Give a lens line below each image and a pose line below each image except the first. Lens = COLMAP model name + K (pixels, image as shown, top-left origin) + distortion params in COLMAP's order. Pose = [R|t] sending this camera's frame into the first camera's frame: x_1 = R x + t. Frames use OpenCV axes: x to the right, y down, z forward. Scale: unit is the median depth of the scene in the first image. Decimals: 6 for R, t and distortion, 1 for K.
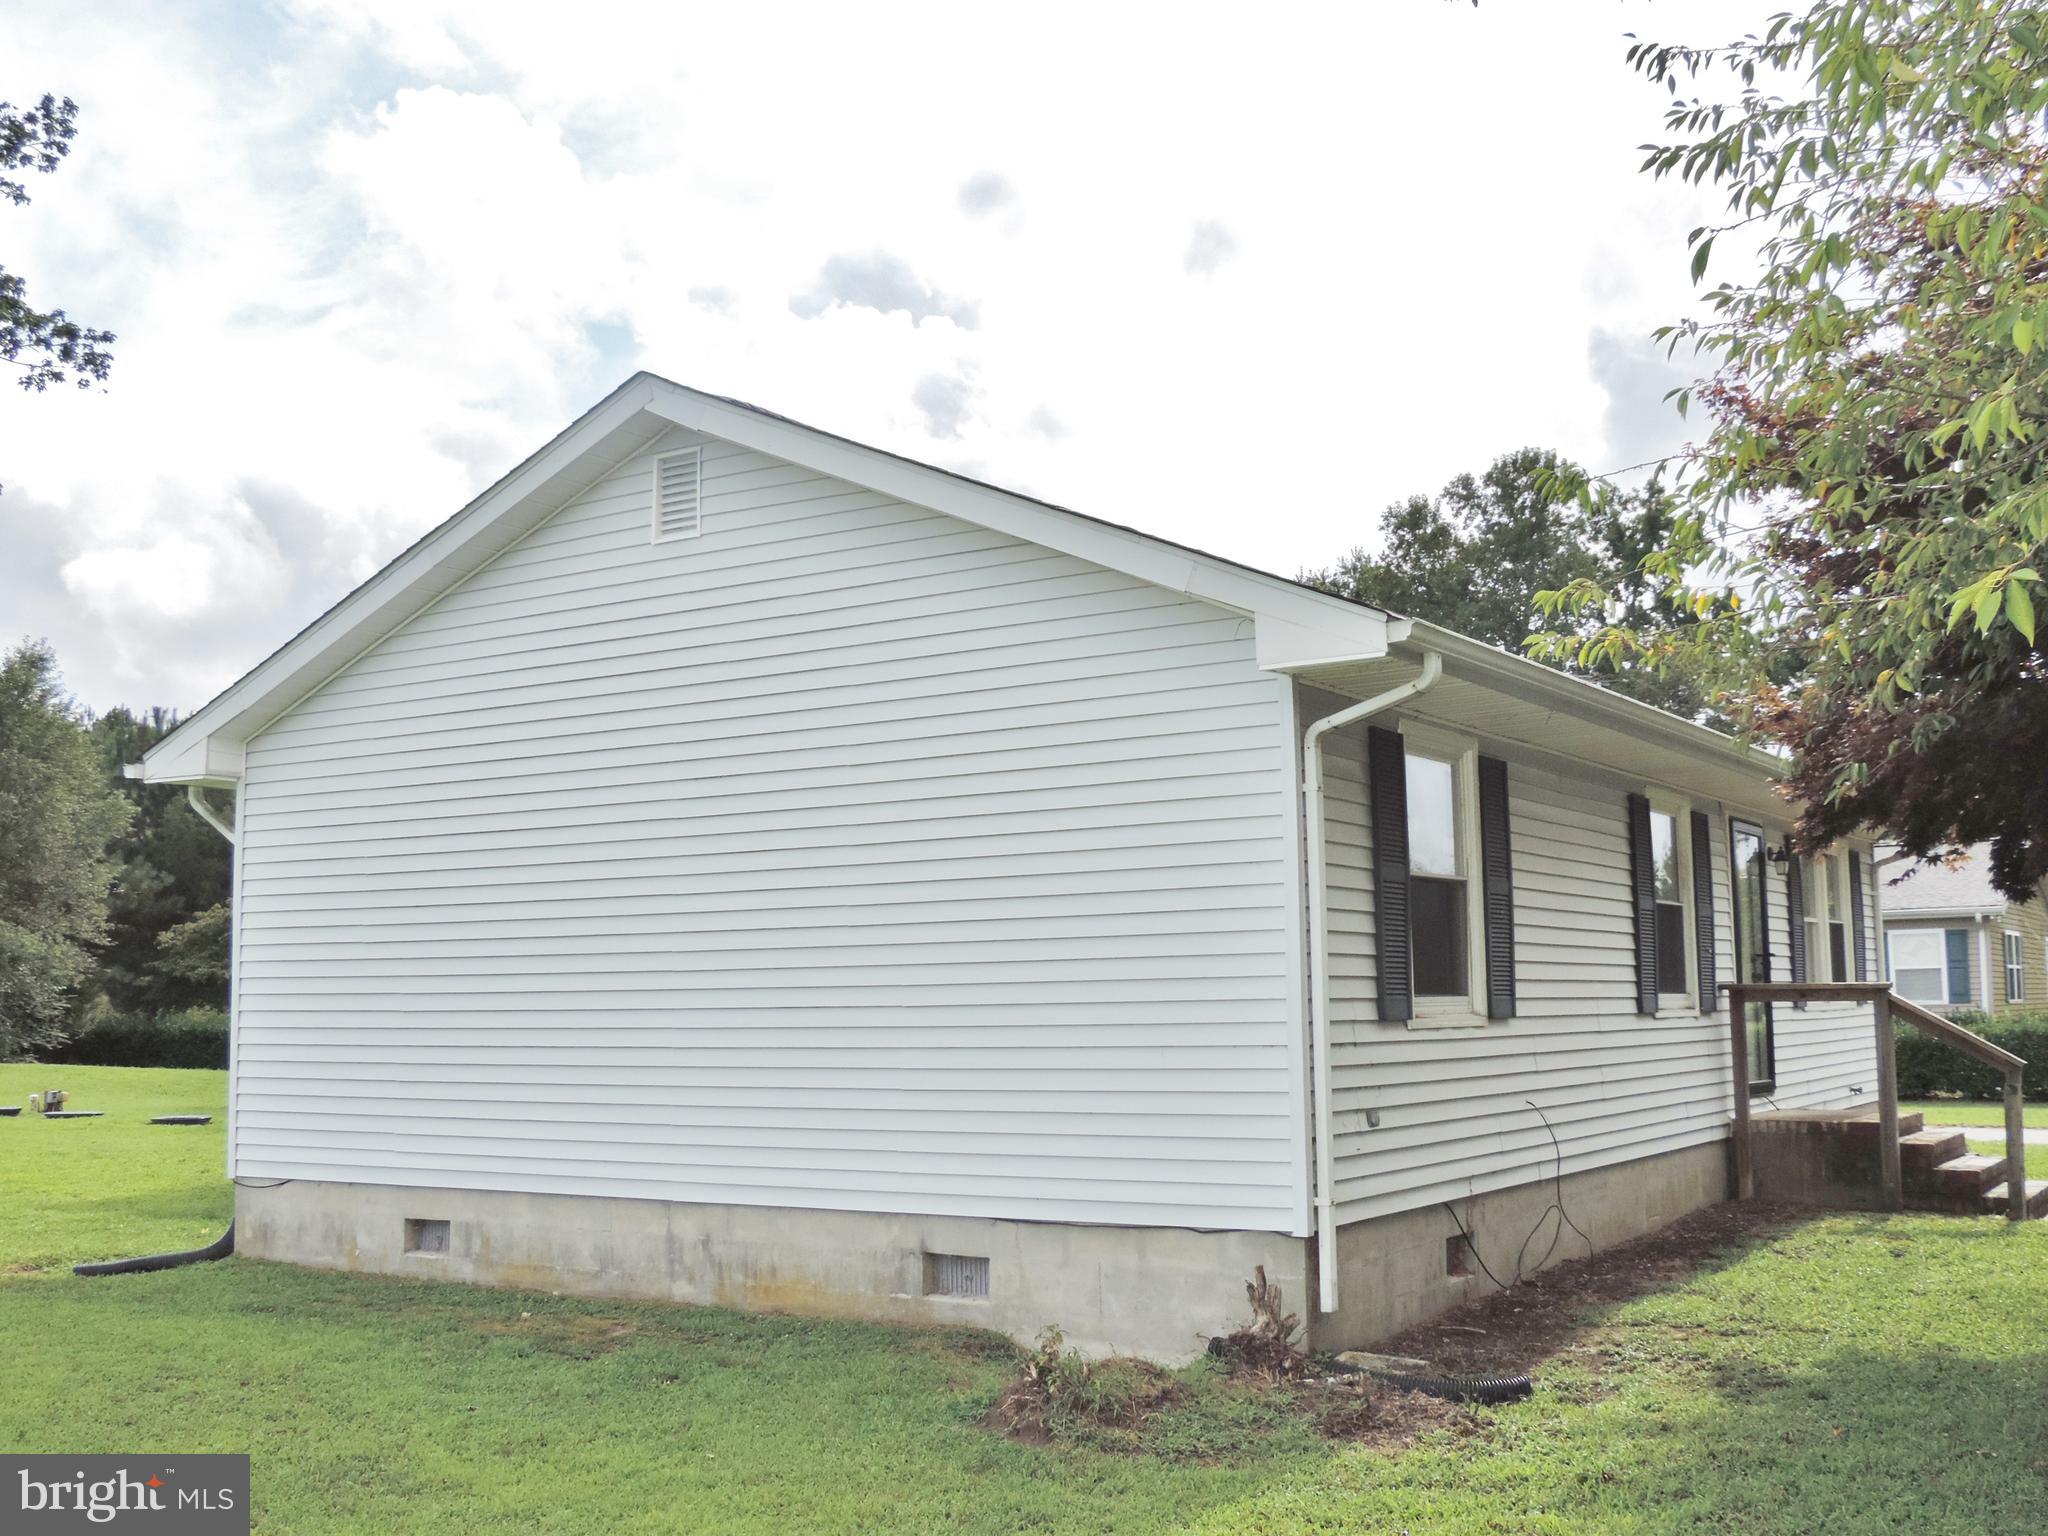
lens RADIAL K [[2118.0, 0, 1026.4], [0, 2118.0, 767.7], [0, 0, 1]] dist [-0.012489, 0.000000]
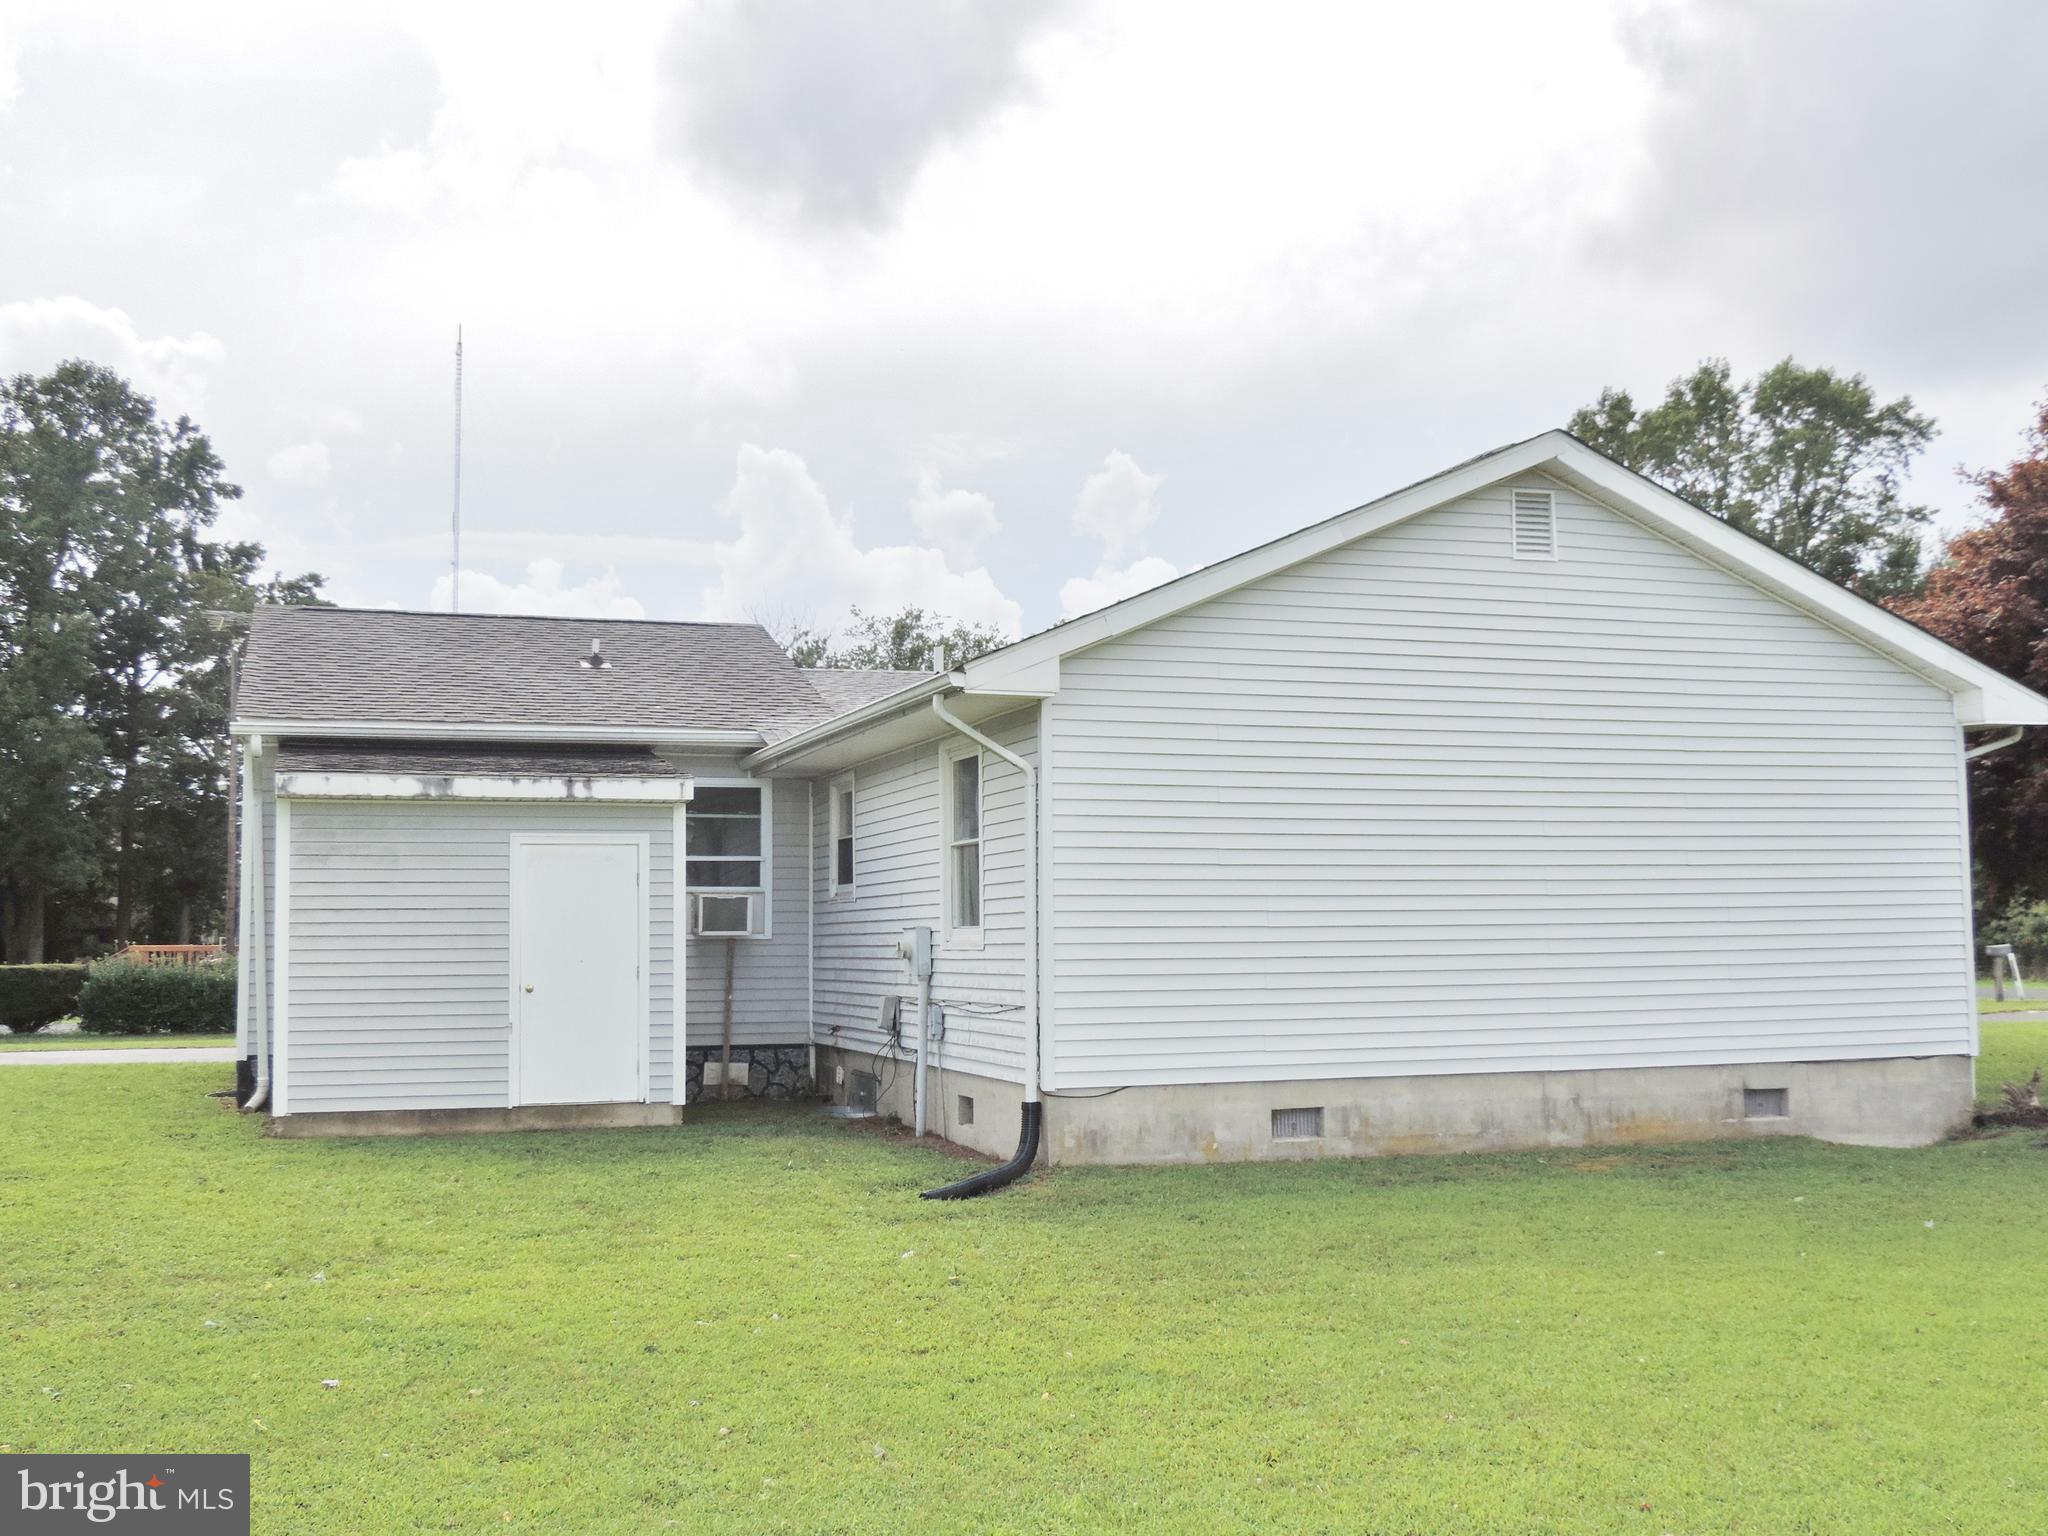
lens RADIAL K [[2118.0, 0, 1023.7], [0, 2118.0, 766.1], [0, 0, 1]] dist [-0.012489, 0.000000]
pose [[0.621486, 0.065499, 0.780682, -1.373294], [-0.083325, 0.996373, -0.017262, 0.066082], [-0.778981, -0.054322, 0.624689, 0.440785]]
